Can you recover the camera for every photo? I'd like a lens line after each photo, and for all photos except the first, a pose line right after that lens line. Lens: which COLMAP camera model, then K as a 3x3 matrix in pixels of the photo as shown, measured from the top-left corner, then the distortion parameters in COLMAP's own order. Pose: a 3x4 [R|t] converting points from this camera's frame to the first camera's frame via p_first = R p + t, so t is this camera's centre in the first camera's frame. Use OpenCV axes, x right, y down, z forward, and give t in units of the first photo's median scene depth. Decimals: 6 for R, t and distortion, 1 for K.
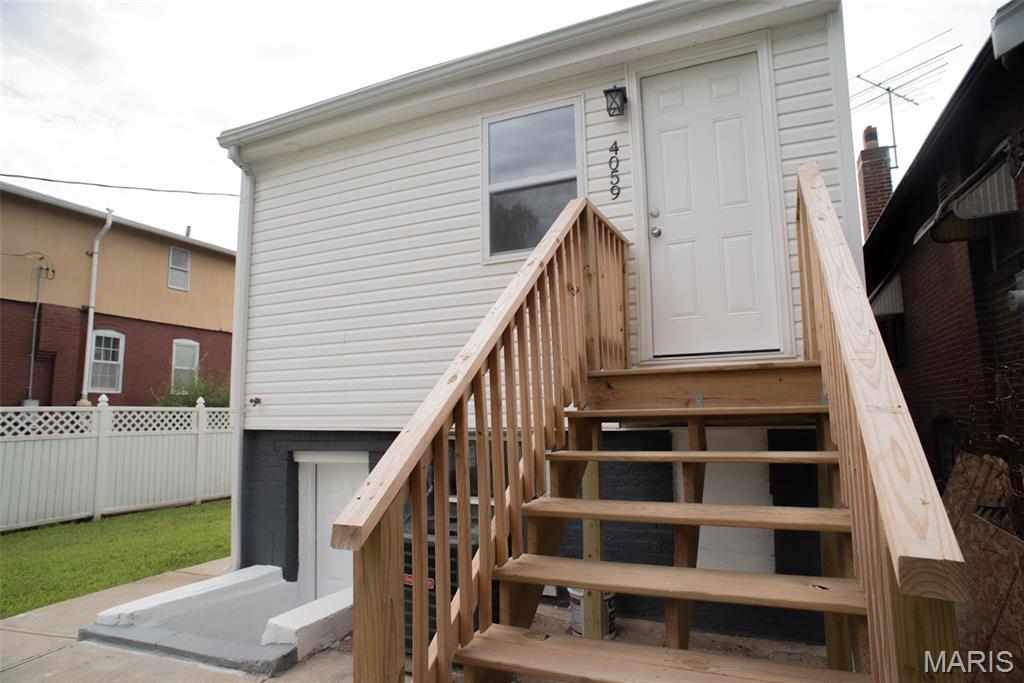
lens RADIAL K [[588.3, 0, 511.1], [0, 588.3, 341.7], [0, 0, 1]] dist [-0.070592, 0.035690]
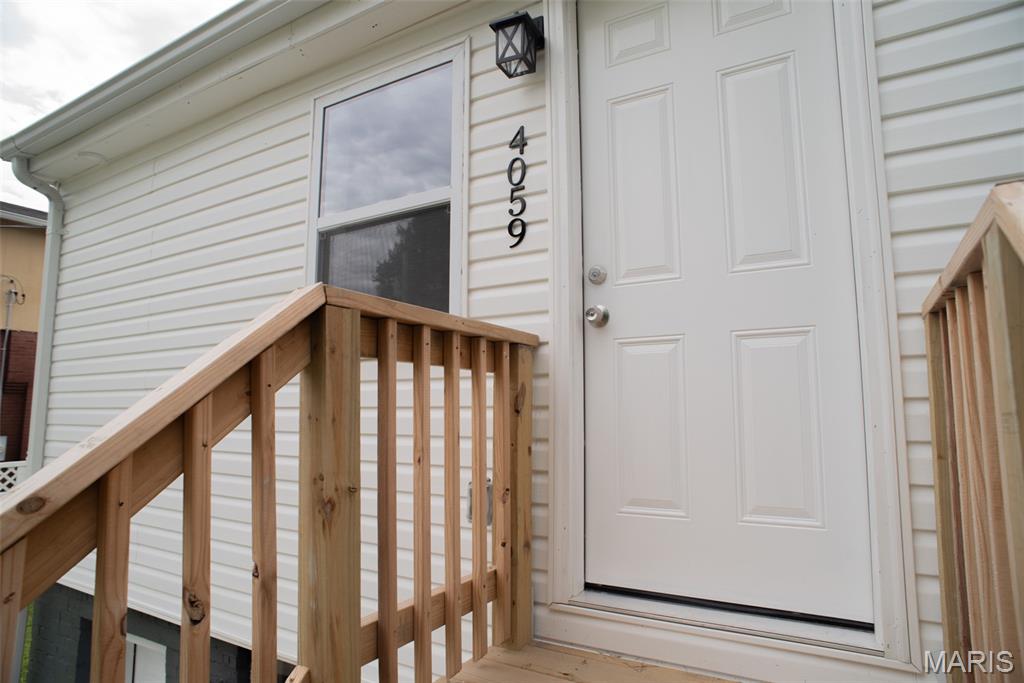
lens RADIAL K [[588.3, 0, 506.6], [0, 588.3, 344.6], [0, 0, 1]] dist [-0.070592, 0.035690]
pose [[0.995074, -0.001348, -0.099130, 0.214751], [0.002424, 0.999939, 0.010739, -0.164657], [0.099110, -0.010926, 0.995017, 0.503601]]
